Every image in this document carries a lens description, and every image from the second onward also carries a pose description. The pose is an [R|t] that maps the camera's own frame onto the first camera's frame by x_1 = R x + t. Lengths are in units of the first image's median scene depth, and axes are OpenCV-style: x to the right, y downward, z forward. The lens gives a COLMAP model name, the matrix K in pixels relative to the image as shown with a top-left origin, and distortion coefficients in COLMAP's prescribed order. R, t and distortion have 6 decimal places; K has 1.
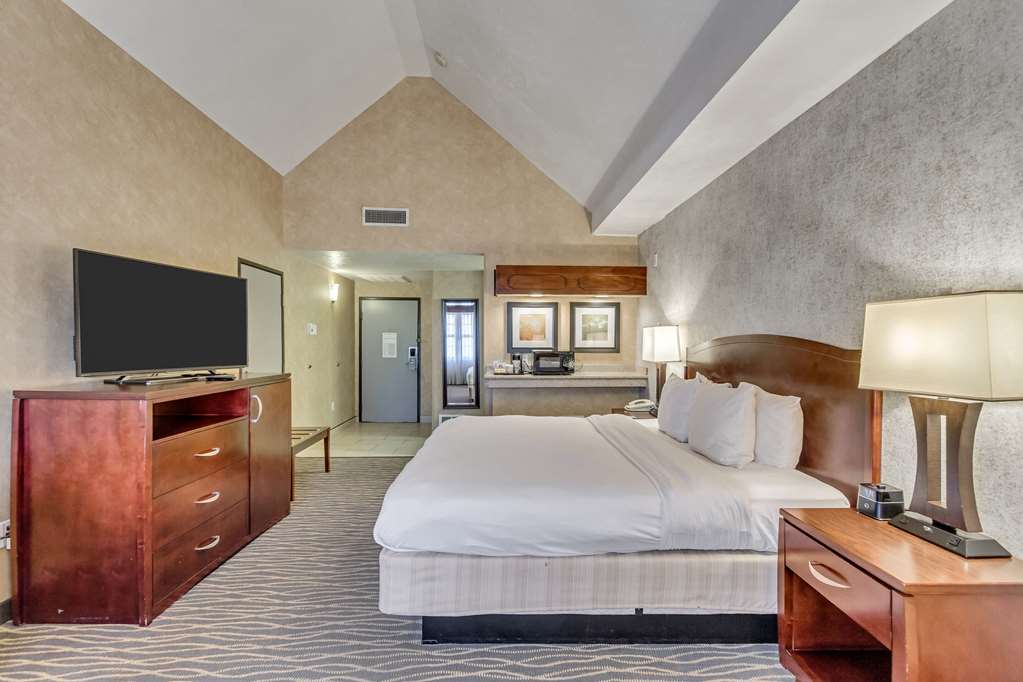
lens RADIAL K [[471.3, 0, 508.2], [0, 471.3, 345.6], [0, 0, 1]] dist [0.001062, 0.000150]
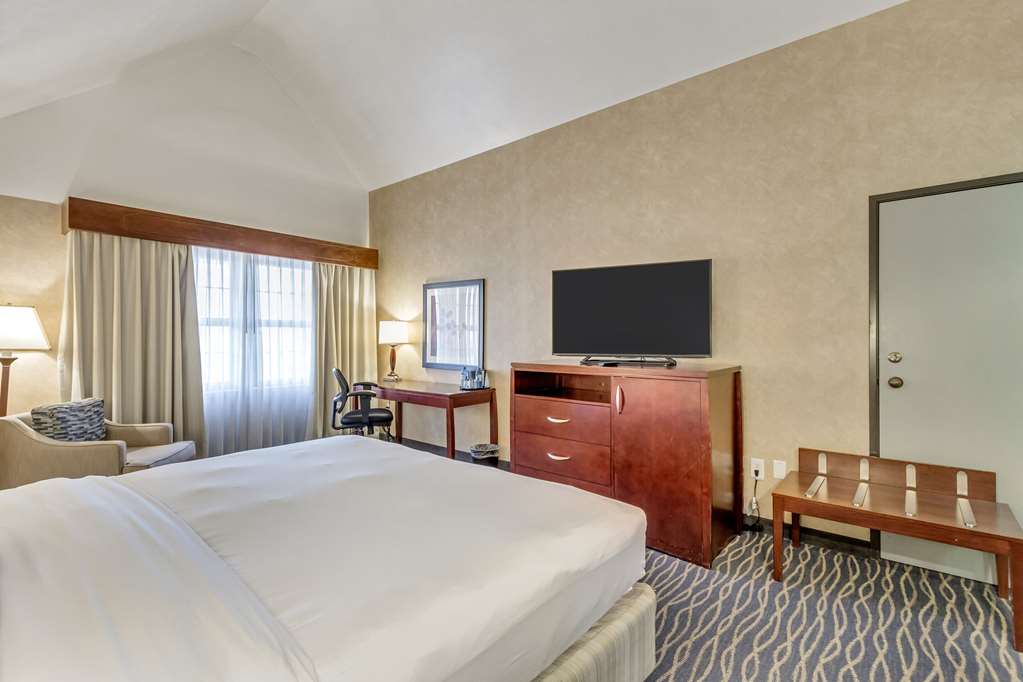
lens RADIAL K [[456.5, 0, 510.9], [0, 456.5, 334.4], [0, 0, 1]] dist [-0.000255, -0.000384]
pose [[-0.654556, -0.013160, -0.755899, 0.286582], [-0.006425, 0.999909, -0.011845, 0.015037], [0.755986, -0.002897, -0.654581, 1.385904]]
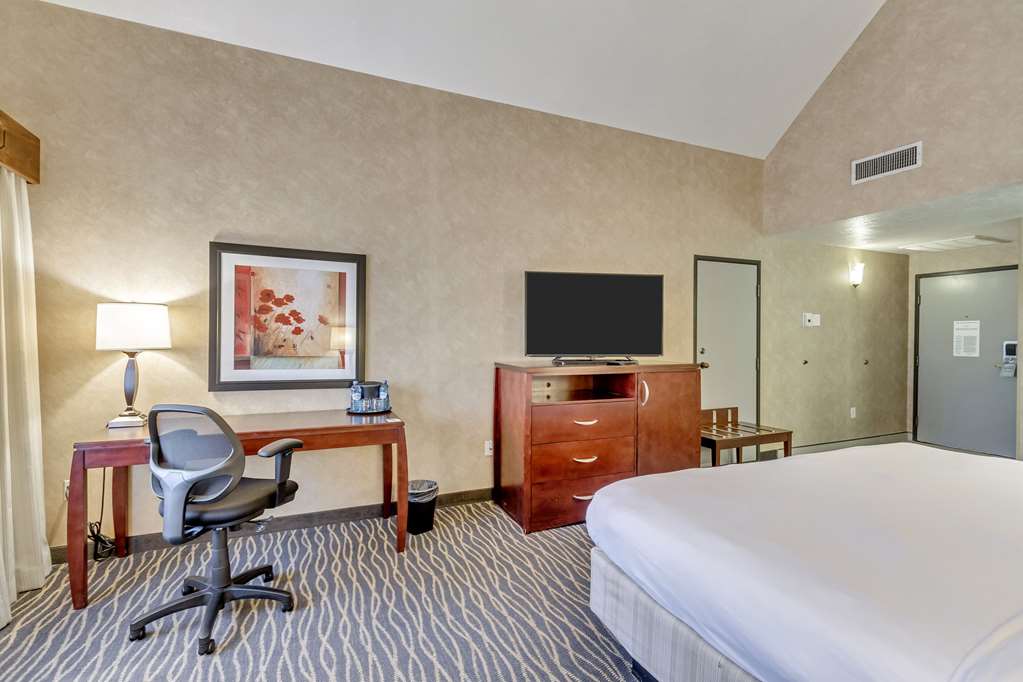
lens RADIAL K [[463.4, 0, 506.8], [0, 463.4, 340.4], [0, 0, 1]] dist [0.001963, -0.000216]
pose [[0.367809, -0.000620, -0.929901, 0.331860], [-0.003604, 0.999991, -0.002092, 0.014033], [0.929894, 0.004121, 0.367804, 0.293486]]
